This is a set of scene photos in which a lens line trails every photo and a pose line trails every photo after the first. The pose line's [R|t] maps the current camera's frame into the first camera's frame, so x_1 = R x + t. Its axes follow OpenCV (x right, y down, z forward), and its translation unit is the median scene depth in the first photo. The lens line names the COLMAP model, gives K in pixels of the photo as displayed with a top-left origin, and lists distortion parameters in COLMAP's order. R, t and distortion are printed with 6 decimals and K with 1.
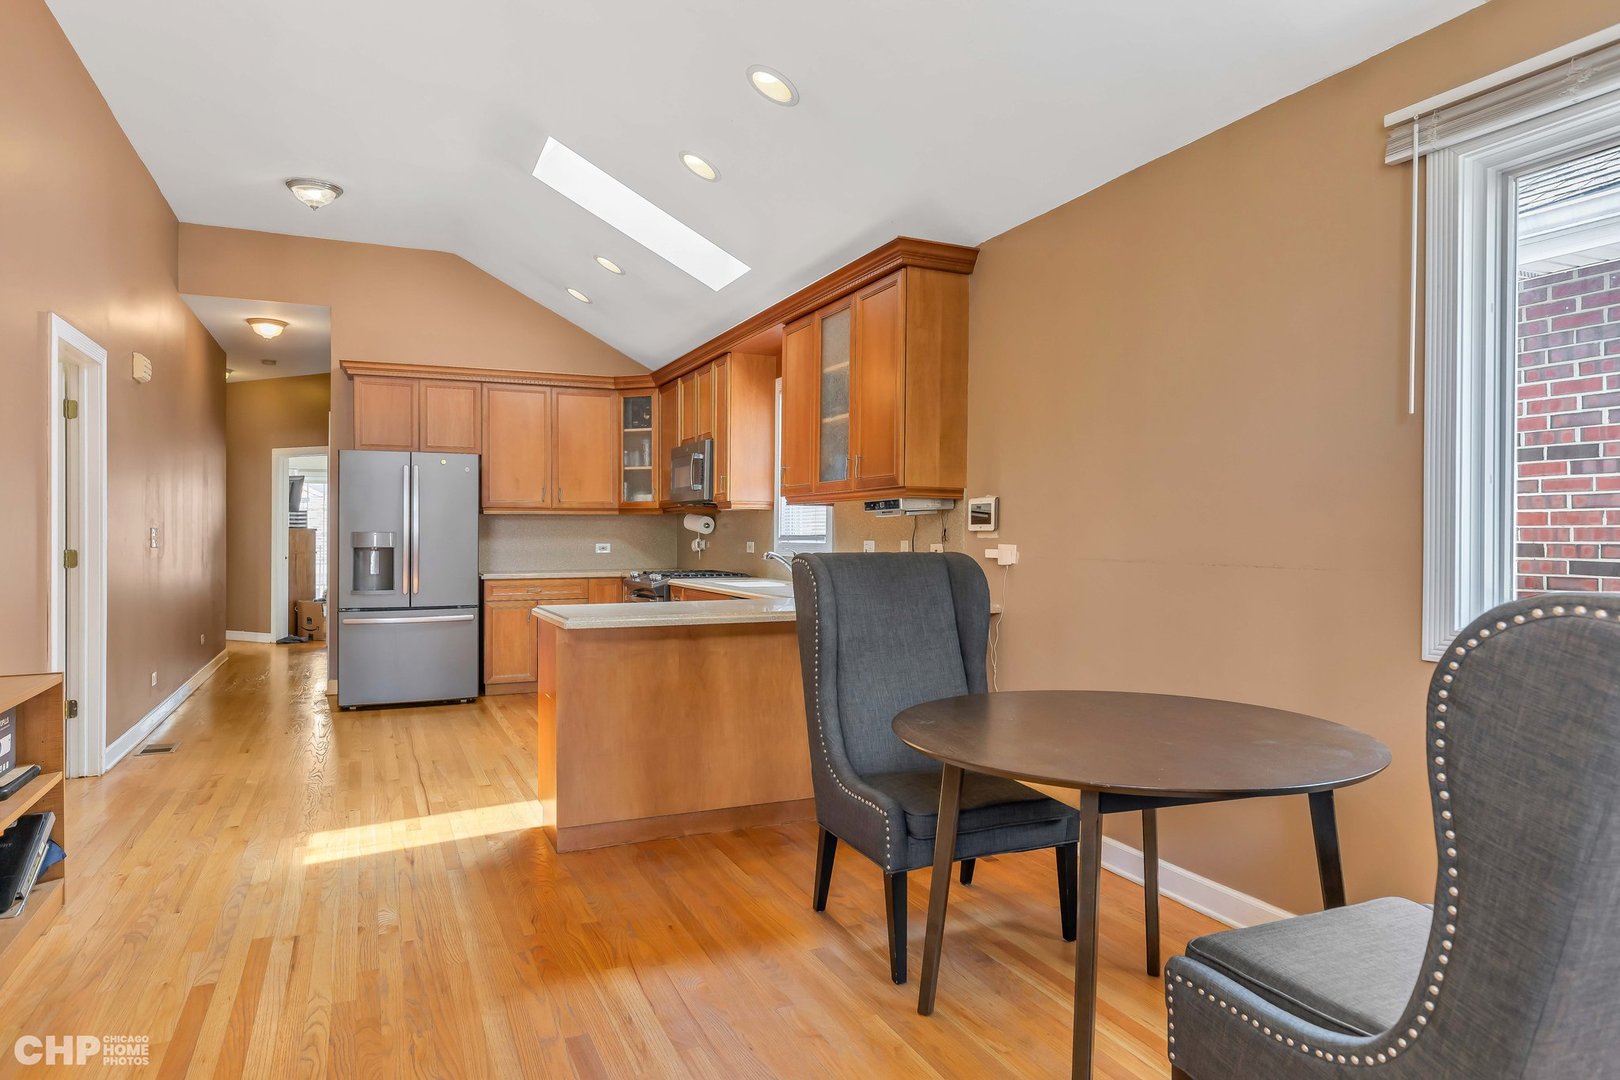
lens RADIAL K [[978.0, 0, 813.3], [0, 978.0, 534.2], [0, 0, 1]] dist [0.005586, 0.002419]
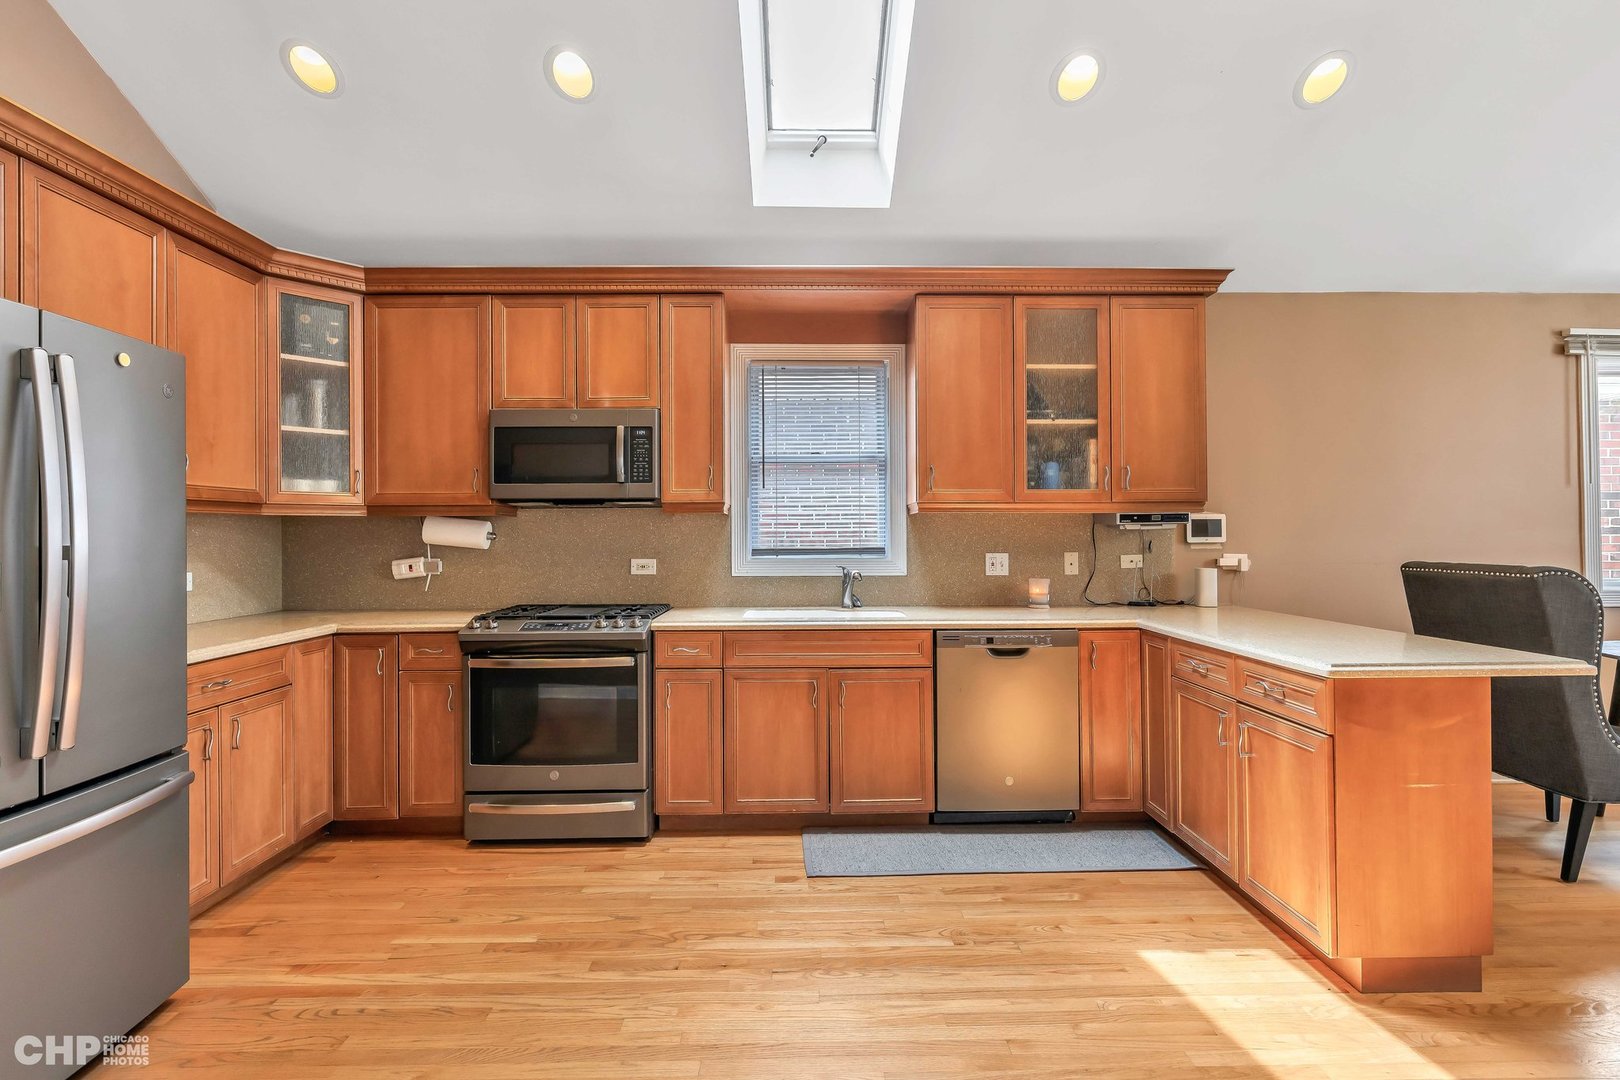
lens RADIAL K [[780.9, 0, 810.1], [0, 780.9, 531.3], [0, 0, 1]] dist [-0.000355, -0.000882]
pose [[0.400888, 0.001969, 0.916125, -0.521480], [0.004717, 0.999980, -0.004214, -0.009185], [-0.916115, 0.006010, 0.400870, 0.641333]]
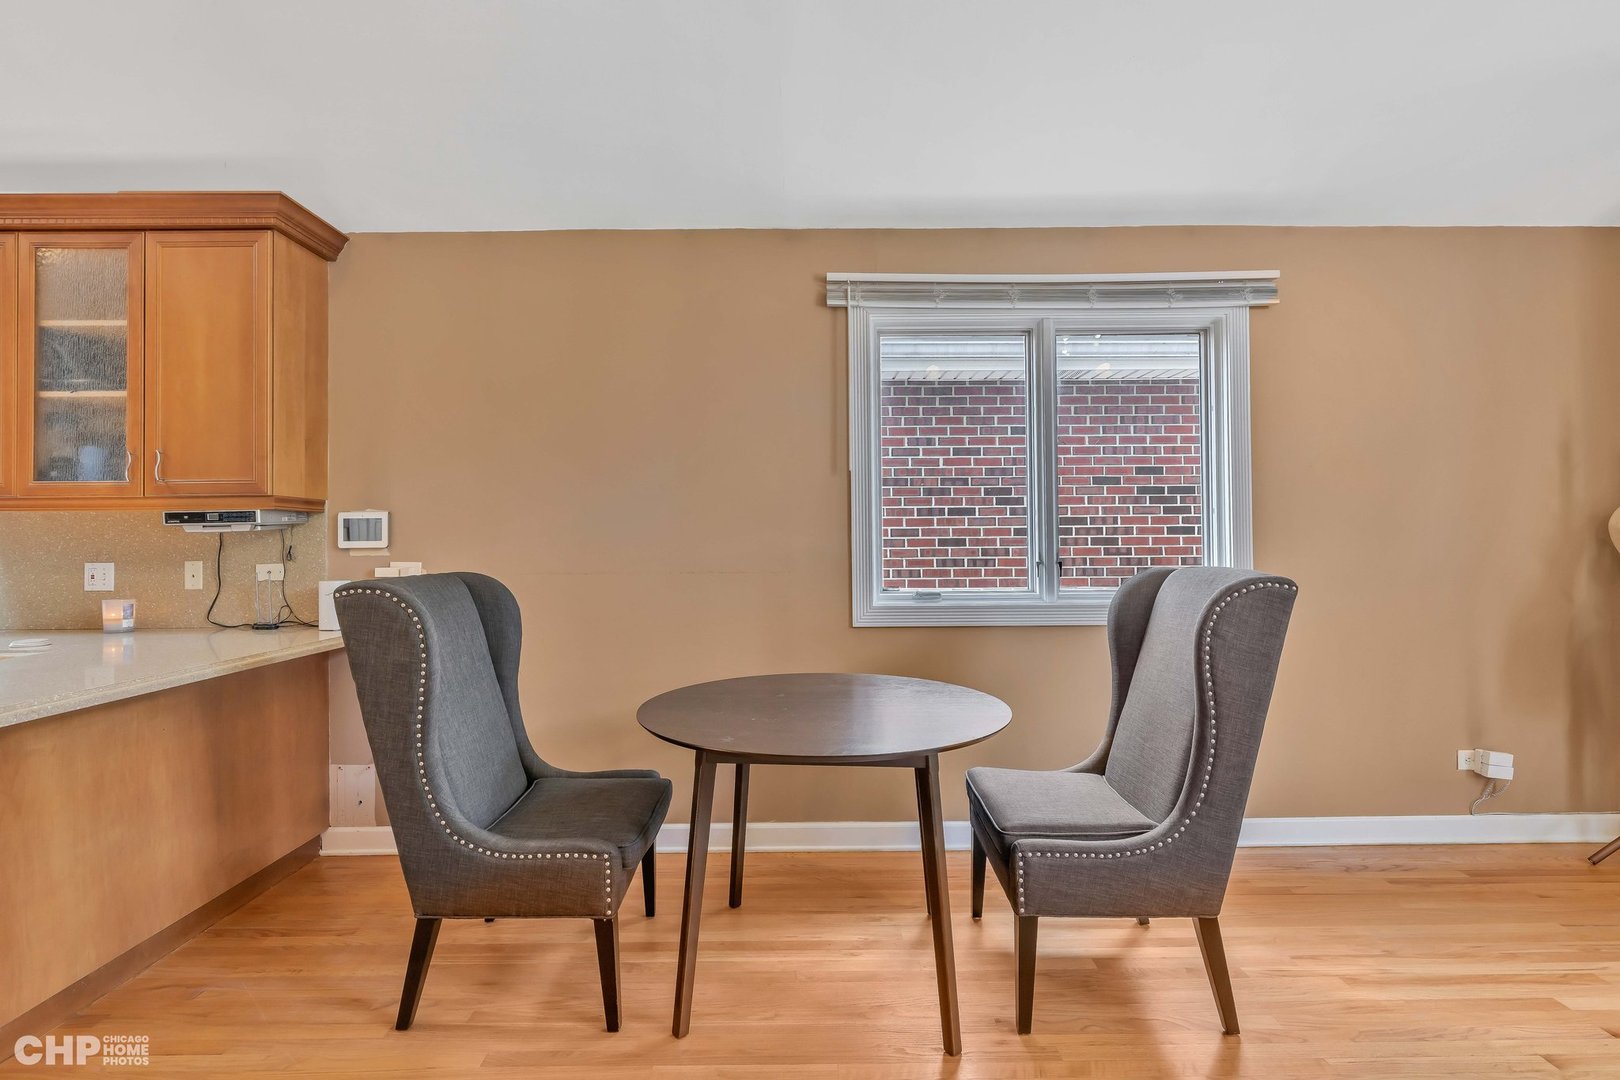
lens RADIAL K [[780.9, 0, 813.1], [0, 780.9, 537.4], [0, 0, 1]] dist [-0.000355, -0.000882]
pose [[0.409722, -0.004629, 0.912199, -0.194950], [0.009460, 0.999955, 0.000825, -0.006084], [-0.912161, 0.008292, 0.409748, 0.192719]]
